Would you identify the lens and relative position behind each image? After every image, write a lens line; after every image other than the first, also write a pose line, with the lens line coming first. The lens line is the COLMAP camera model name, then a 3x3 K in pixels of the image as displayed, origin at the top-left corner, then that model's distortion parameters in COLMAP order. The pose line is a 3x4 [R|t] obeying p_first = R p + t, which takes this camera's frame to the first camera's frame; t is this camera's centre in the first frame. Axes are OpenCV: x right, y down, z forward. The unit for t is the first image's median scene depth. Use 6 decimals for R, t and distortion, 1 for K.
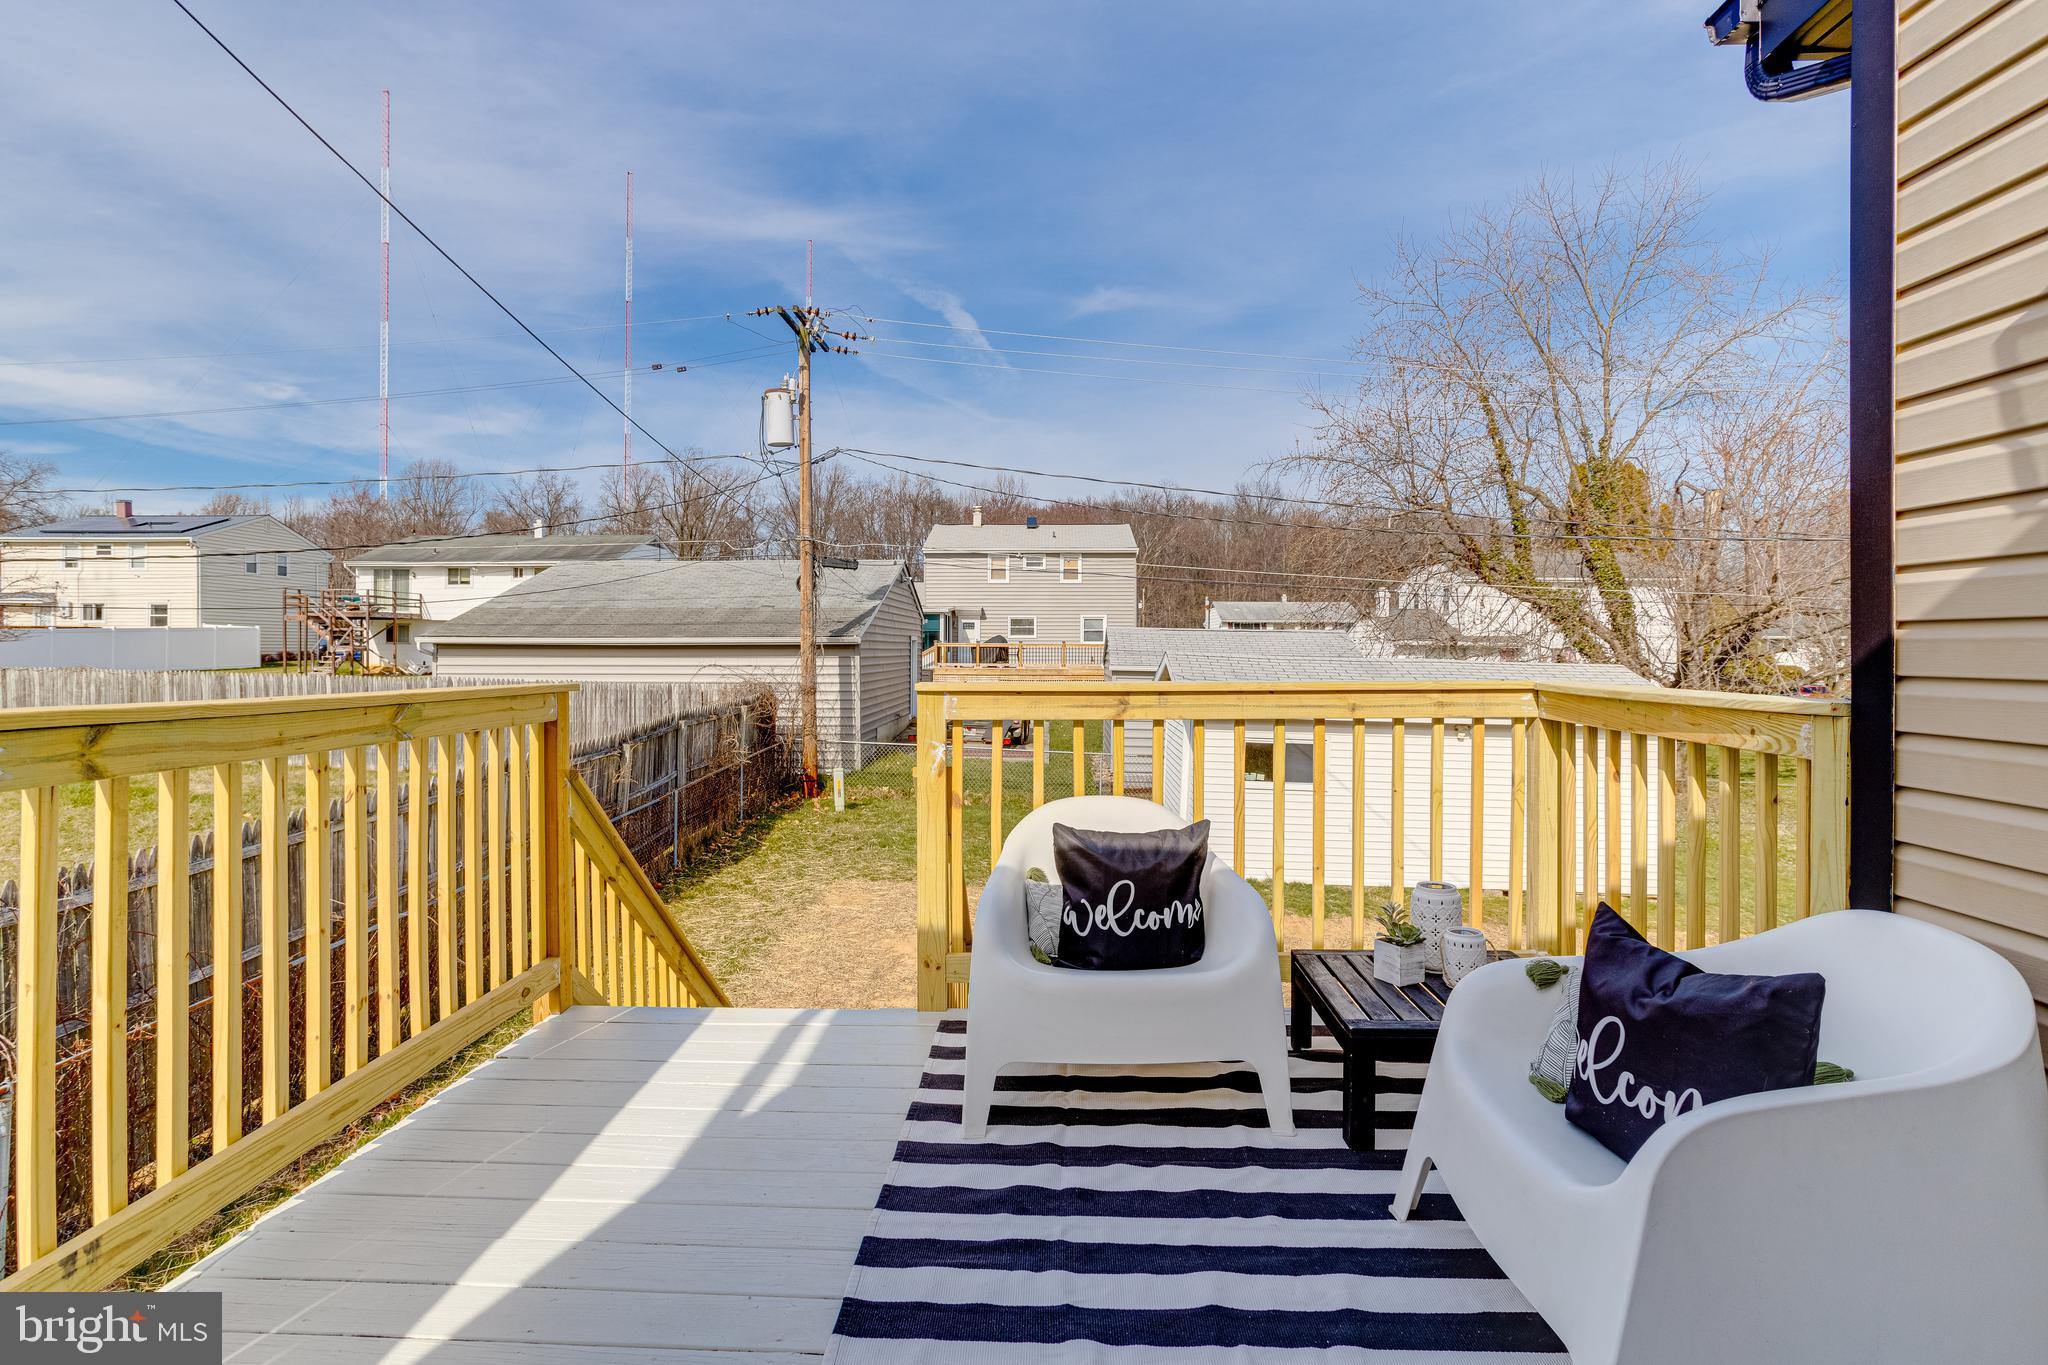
lens RADIAL K [[1028.0, 0, 1016.2], [0, 1028.0, 672.5], [0, 0, 1]] dist [-0.021588, 0.001156]
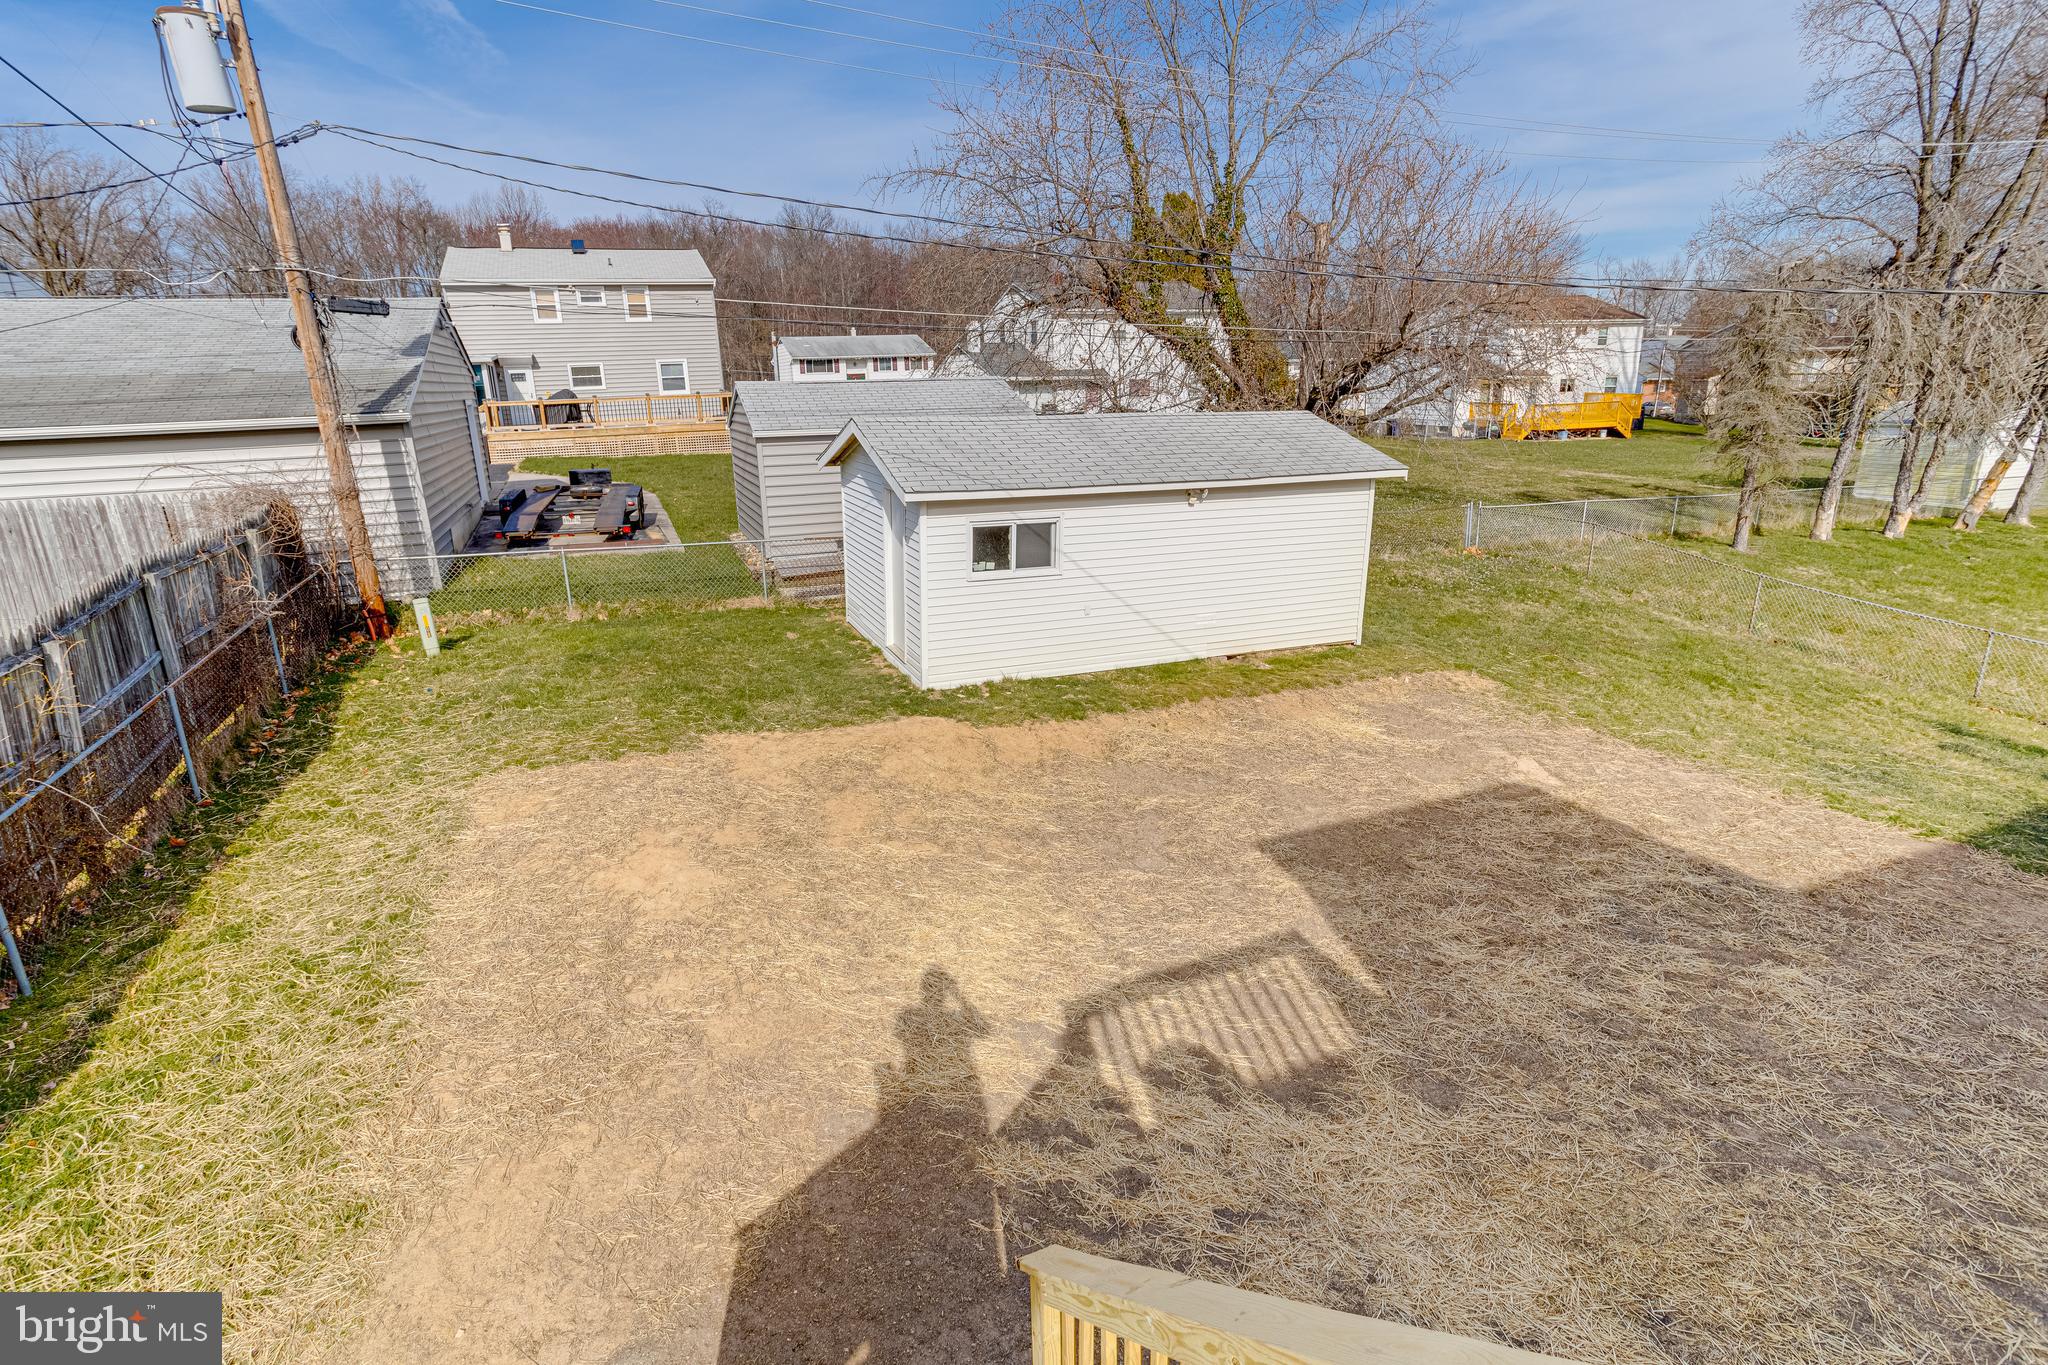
lens RADIAL K [[1001.9, 0, 1011.2], [0, 1001.9, 669.8], [0, 0, 1]] dist [-0.022560, 0.019215]
pose [[0.913550, -0.144793, 0.380082, -0.054829], [0.044436, 0.964425, 0.260596, -0.022534], [-0.404292, -0.221178, 0.887484, 0.151361]]
